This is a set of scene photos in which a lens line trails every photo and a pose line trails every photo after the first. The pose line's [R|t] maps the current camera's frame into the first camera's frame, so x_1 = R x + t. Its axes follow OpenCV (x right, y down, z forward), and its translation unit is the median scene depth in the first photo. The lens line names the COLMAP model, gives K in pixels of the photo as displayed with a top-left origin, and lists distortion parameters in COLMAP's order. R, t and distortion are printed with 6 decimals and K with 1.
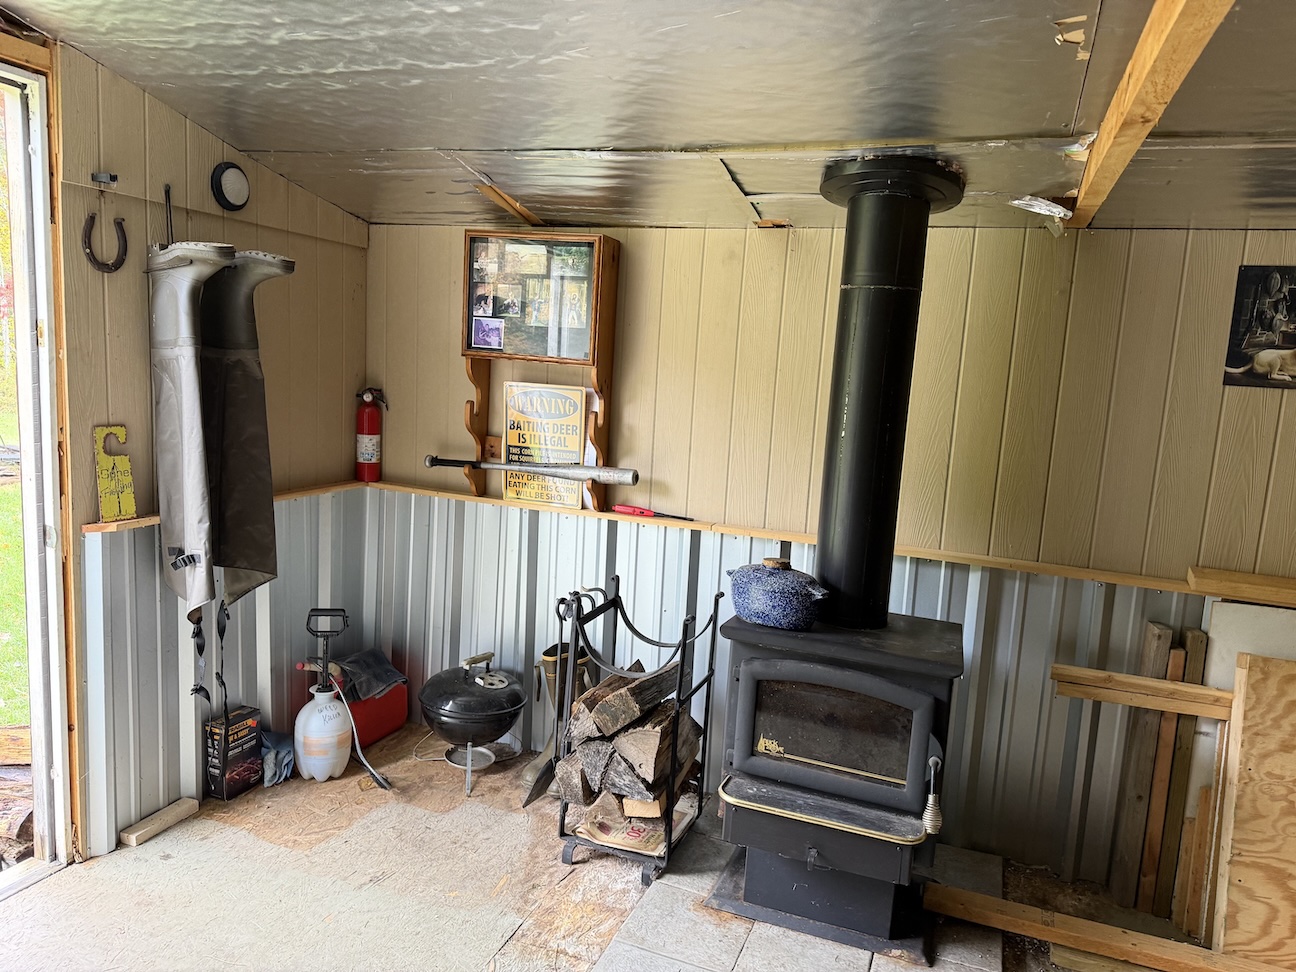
lens RADIAL K [[918.0, 0, 648.0], [0, 918.0, 486.0], [0, 0, 1]] dist [0.058881, -0.094139]
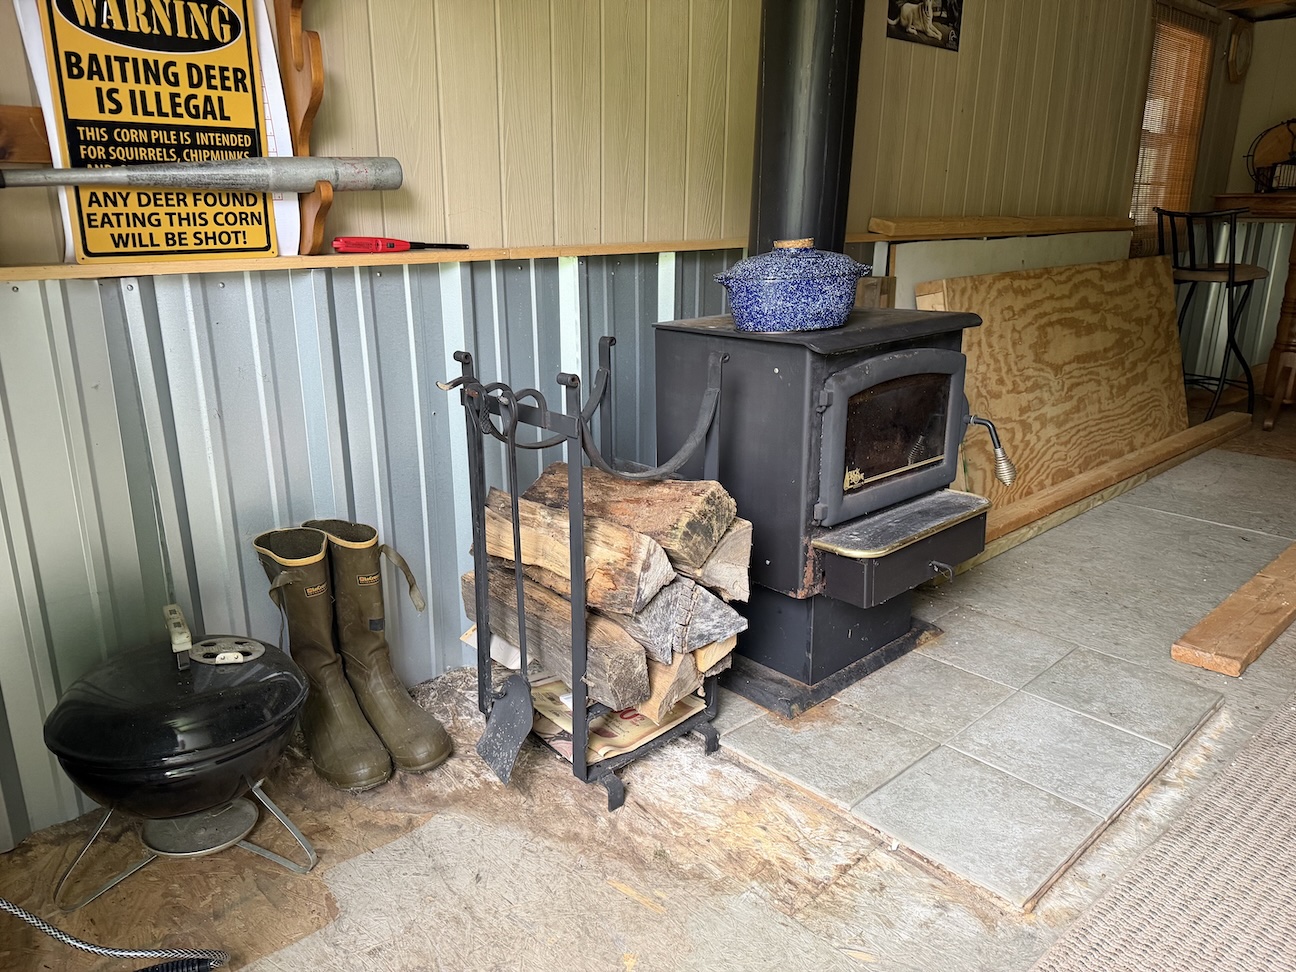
lens RADIAL K [[891.0, 0, 648.0], [0, 891.0, 486.0], [0, 0, 1]] dist [-0.007674, 0.006379]
pose [[0.444584, -0.326169, 0.834241, -0.516568], [0.154956, 0.945310, 0.287015, 0.043517], [-0.882232, 0.001668, 0.470812, 0.728142]]
